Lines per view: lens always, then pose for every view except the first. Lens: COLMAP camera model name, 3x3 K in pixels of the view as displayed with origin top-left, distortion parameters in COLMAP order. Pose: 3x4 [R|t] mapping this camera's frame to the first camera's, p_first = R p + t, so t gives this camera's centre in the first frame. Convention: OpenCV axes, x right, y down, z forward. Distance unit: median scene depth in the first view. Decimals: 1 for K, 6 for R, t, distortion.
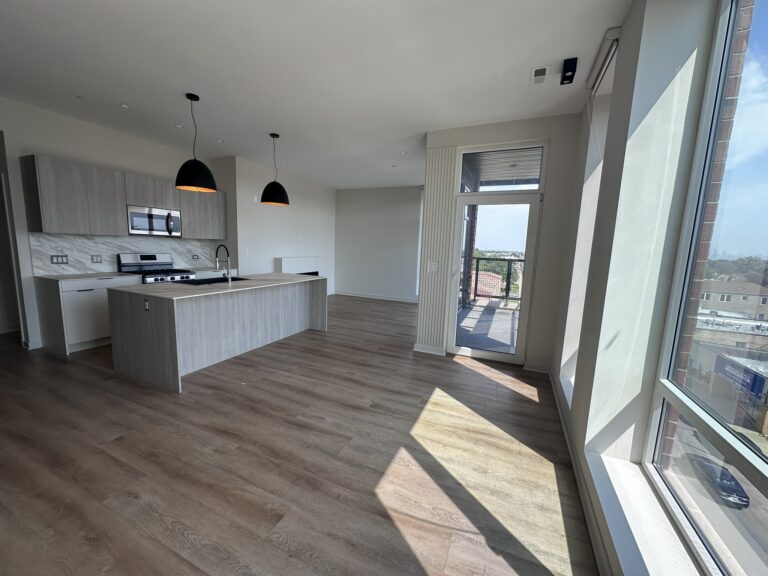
lens RADIAL K [[305.6, 0, 383.4], [0, 305.6, 288.1], [0, 0, 1]] dist [-0.005568, 0.000808]
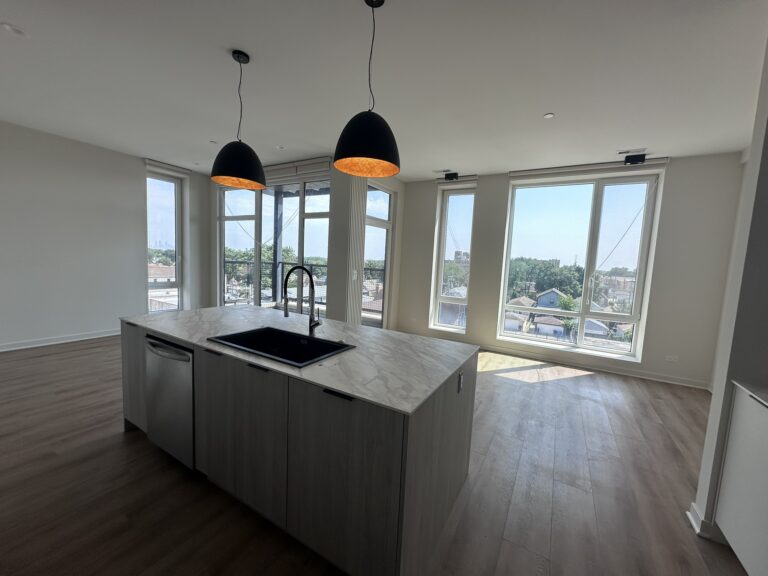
lens RADIAL K [[305.6, 0, 386.0], [0, 305.6, 288.7], [0, 0, 1]] dist [-0.005568, 0.000808]
pose [[0.109821, -0.123772, 0.986215, -0.979515], [0.090376, 0.989350, 0.114102, -0.143627], [-0.989834, 0.076600, 0.119838, 0.771754]]
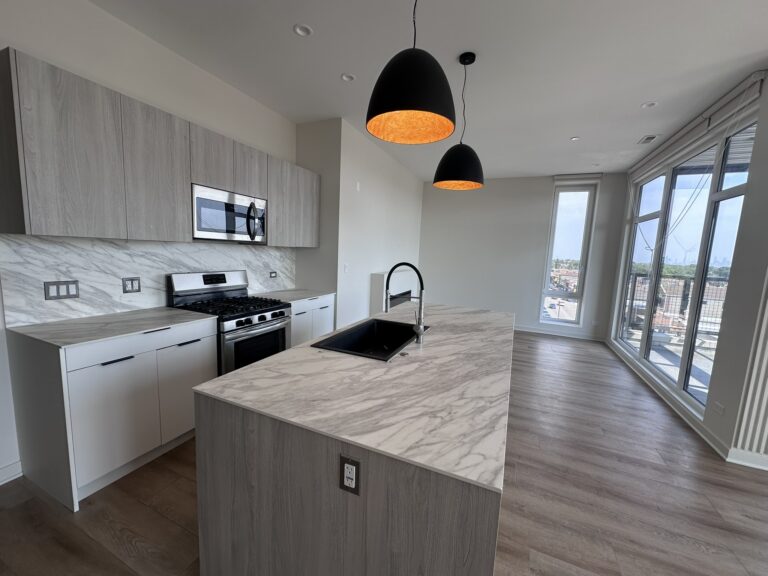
lens RADIAL K [[305.6, 0, 382.1], [0, 305.6, 287.9], [0, 0, 1]] dist [-0.005568, 0.000808]
pose [[0.999975, 0.006278, -0.003143, -0.537637], [-0.006331, 0.999836, -0.016971, -0.090199], [0.003036, 0.016990, 0.999851, 0.501611]]
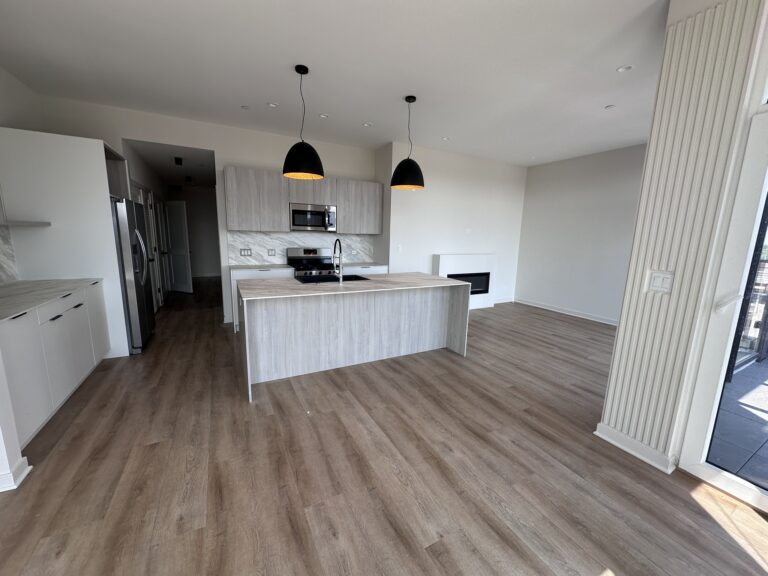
lens RADIAL K [[305.6, 0, 383.5], [0, 305.6, 287.9], [0, 0, 1]] dist [-0.005568, 0.000808]
pose [[0.784975, 0.089392, -0.613044, 0.120545], [-0.080986, 0.995850, 0.041514, -0.046867], [0.614211, 0.017061, 0.788957, 0.372319]]
